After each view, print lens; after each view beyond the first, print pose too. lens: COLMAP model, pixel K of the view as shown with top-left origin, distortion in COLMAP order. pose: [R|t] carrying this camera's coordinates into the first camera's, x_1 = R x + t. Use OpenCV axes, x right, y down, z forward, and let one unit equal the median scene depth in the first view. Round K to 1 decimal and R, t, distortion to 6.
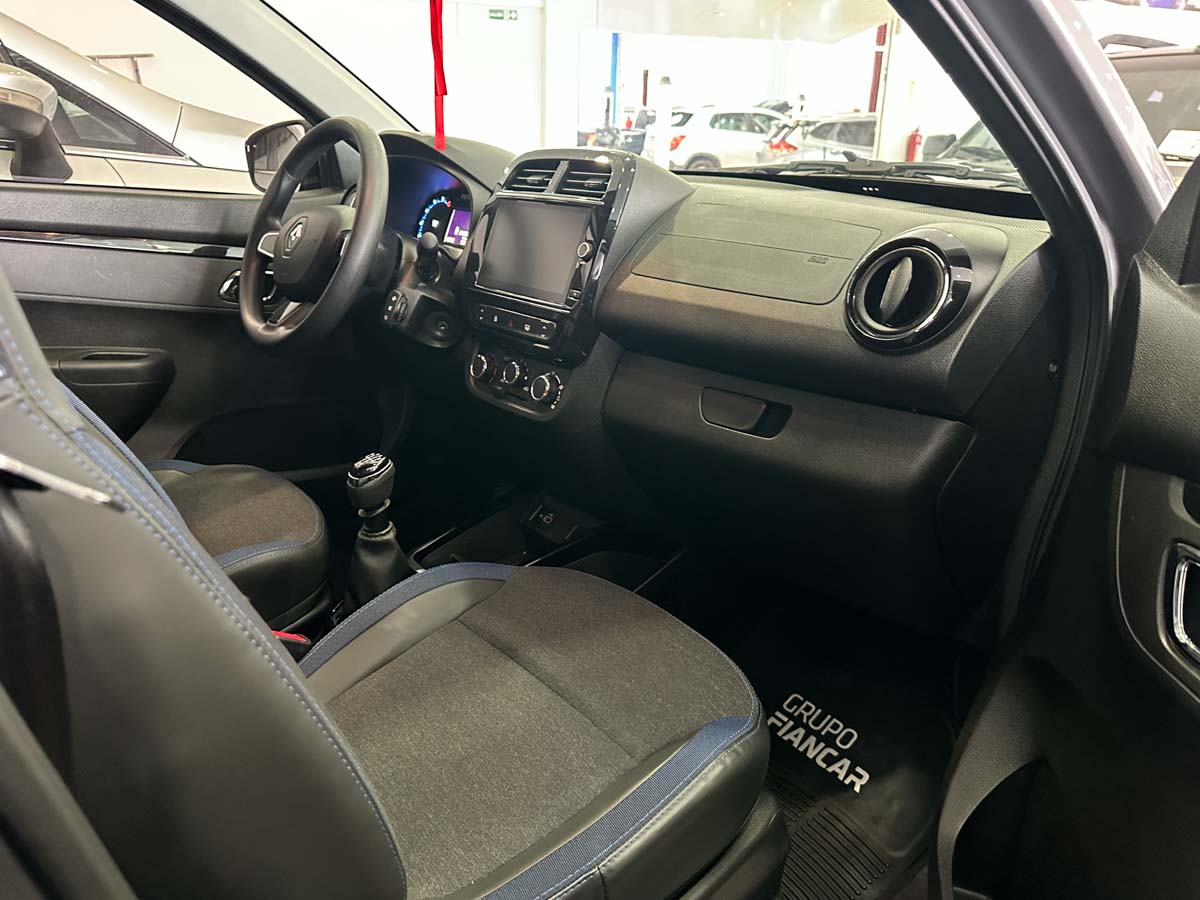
lens RADIAL K [[858.5, 0, 593.4], [0, 858.5, 458.5], [0, 0, 1]] dist [0.038628, -0.047517]
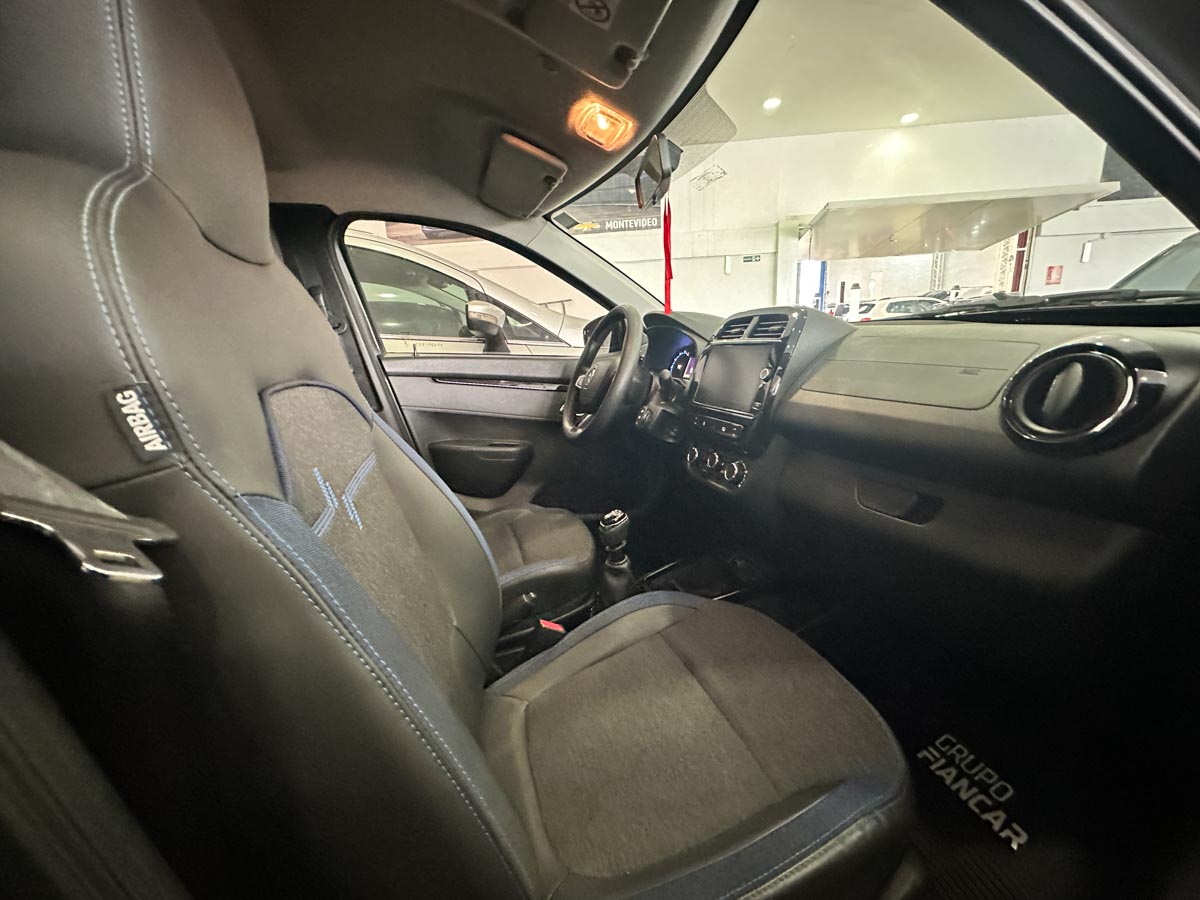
lens RADIAL K [[481.7, 0, 599.2], [0, 481.7, 453.3], [0, 0, 1]] dist [-0.002002, 0.001640]
pose [[0.919149, 0.028649, -0.392867, 0.045268], [-0.071757, 0.992841, -0.095481, -0.019463], [0.387319, 0.115953, 0.914625, 0.172856]]
